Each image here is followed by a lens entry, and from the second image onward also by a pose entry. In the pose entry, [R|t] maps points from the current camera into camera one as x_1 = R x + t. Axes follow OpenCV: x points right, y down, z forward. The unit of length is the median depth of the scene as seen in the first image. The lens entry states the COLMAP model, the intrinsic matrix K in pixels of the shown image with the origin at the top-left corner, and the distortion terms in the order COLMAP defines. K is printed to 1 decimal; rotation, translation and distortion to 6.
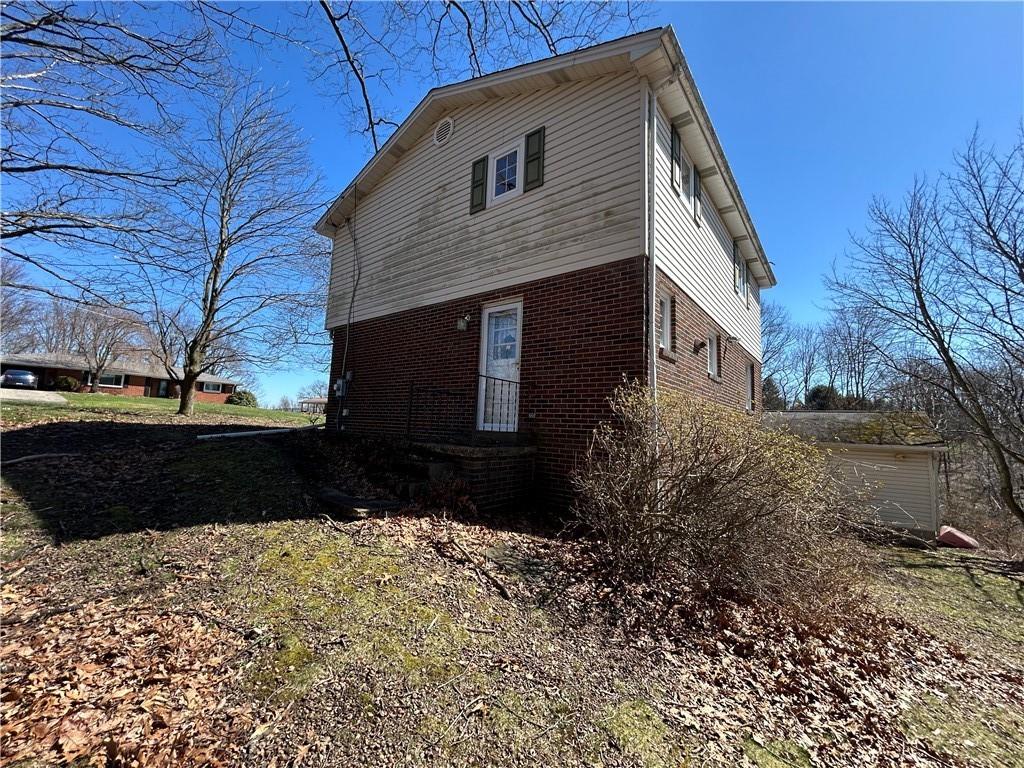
lens RADIAL K [[409.7, 0, 512.0], [0, 409.7, 380.2], [0, 0, 1]] dist [0.001785, 0.001047]
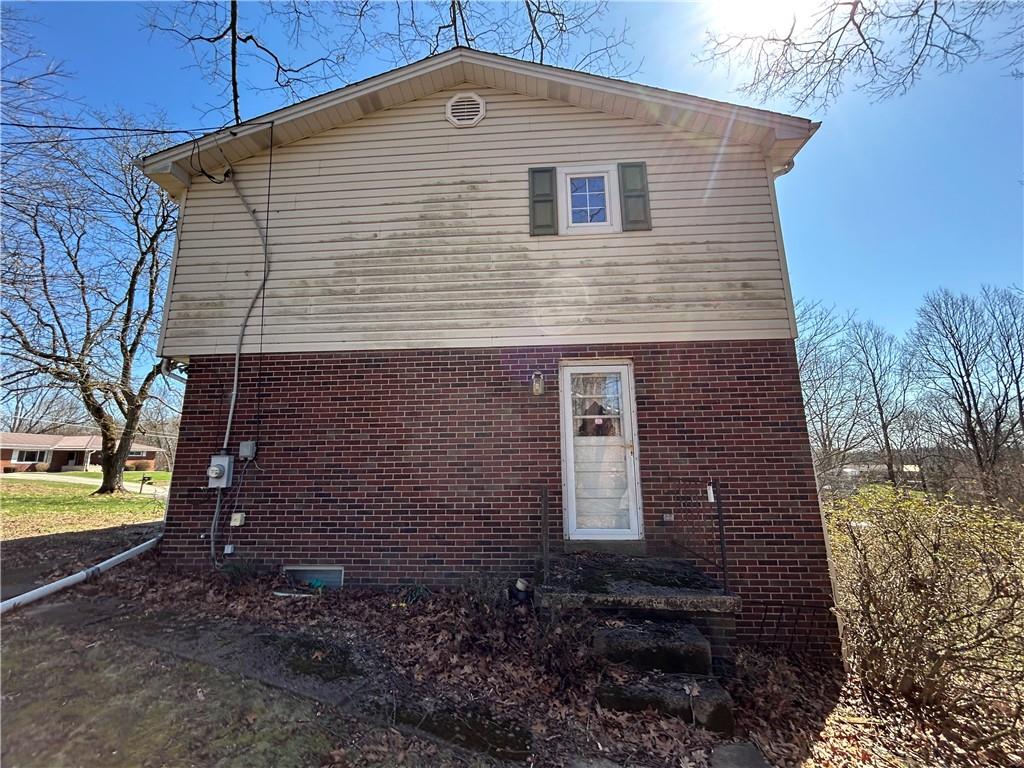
lens RADIAL K [[409.7, 0, 511.9], [0, 409.7, 385.7], [0, 0, 1]] dist [0.001785, 0.001047]
pose [[0.818554, 0.060768, 0.571206, -0.545700], [-0.022693, 0.997033, -0.073551, -0.081950], [-0.573981, 0.047244, 0.817505, 0.440855]]
